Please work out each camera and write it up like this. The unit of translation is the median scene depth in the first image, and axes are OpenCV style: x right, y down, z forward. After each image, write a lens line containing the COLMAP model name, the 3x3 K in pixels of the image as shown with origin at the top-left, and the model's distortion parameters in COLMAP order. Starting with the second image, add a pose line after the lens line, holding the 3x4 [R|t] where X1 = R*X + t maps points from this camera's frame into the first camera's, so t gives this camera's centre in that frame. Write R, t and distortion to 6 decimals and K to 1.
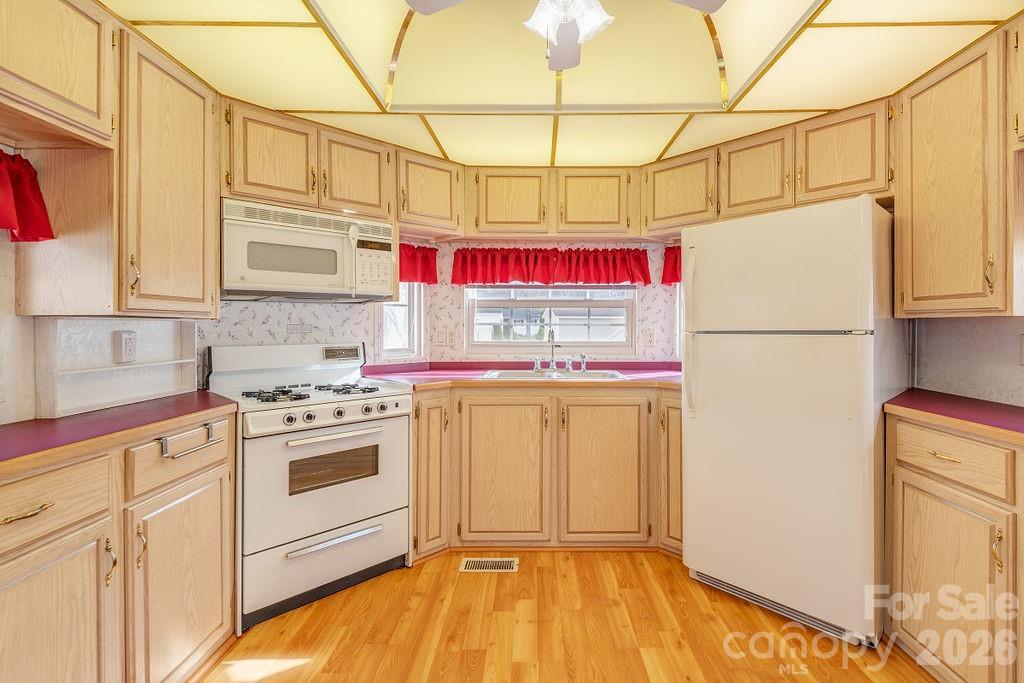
lens RADIAL K [[472.4, 0, 515.0], [0, 472.4, 329.3], [0, 0, 1]] dist [0.024127, -0.023475]
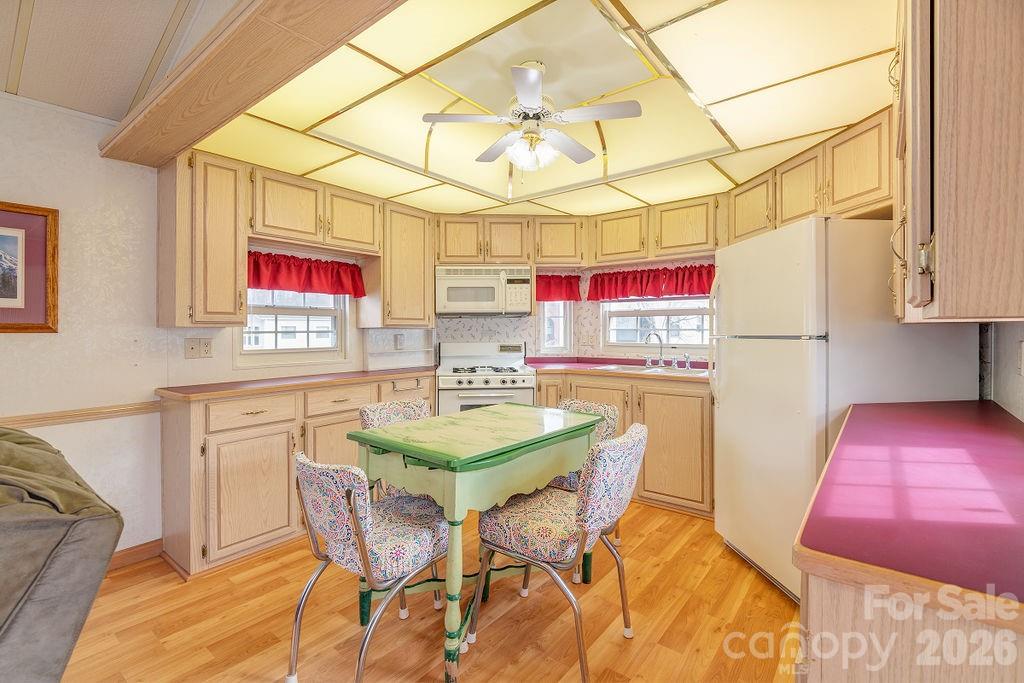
lens RADIAL K [[464.9, 0, 512.4], [0, 464.9, 331.5], [0, 0, 1]] dist [0.000050, -0.000127]
pose [[0.782185, -0.000686, -0.623046, 0.643084], [-0.000834, 0.999997, -0.002148, -0.003543], [0.623046, 0.002200, 0.782182, -0.230819]]
